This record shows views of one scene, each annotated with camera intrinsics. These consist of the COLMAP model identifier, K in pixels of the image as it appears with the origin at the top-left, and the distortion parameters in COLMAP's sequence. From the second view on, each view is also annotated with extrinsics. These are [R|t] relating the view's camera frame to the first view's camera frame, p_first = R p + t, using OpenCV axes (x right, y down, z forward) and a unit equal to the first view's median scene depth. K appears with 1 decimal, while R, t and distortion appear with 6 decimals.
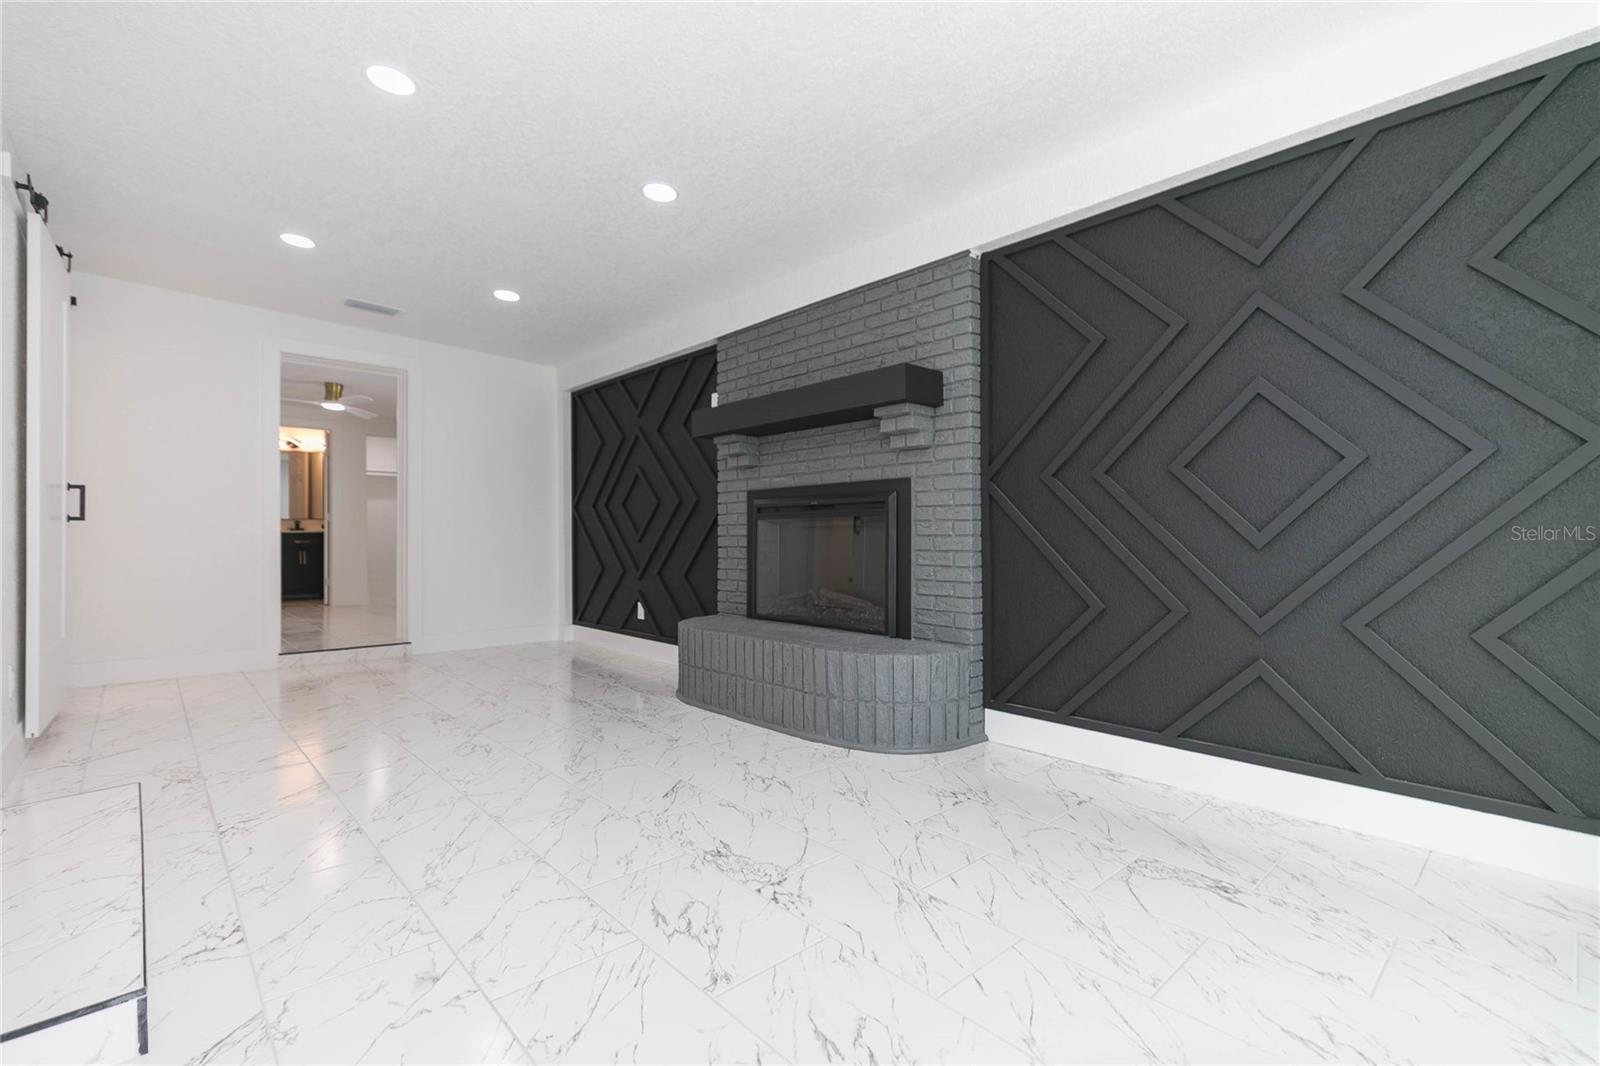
lens RADIAL K [[714.8, 0, 822.0], [0, 714.8, 525.6], [0, 0, 1]] dist [0.000367, 0.000182]
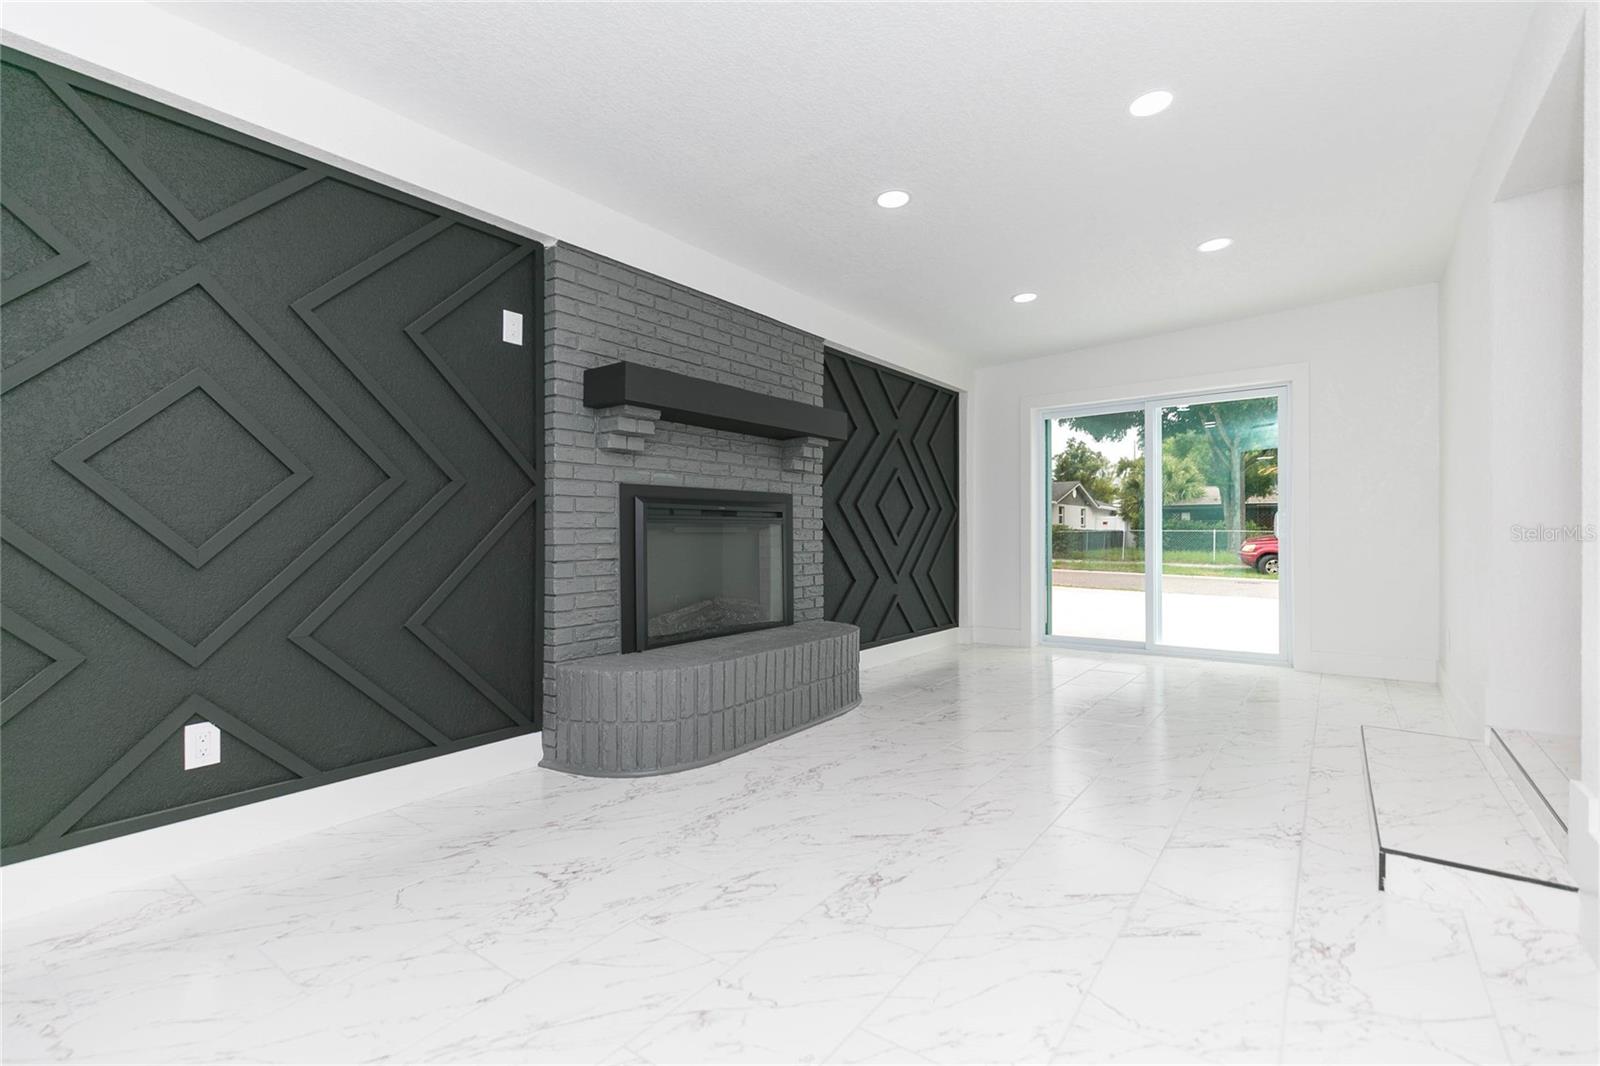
lens RADIAL K [[740.7, 0, 800.0], [0, 740.7, 533.0], [0, 0, 1]] dist [0.030432, -0.000045]
pose [[-0.183451, 0.014612, 0.982920, -1.042823], [0.003162, 0.999893, -0.014274, 0.016808], [-0.983024, 0.000490, -0.183478, 1.118039]]
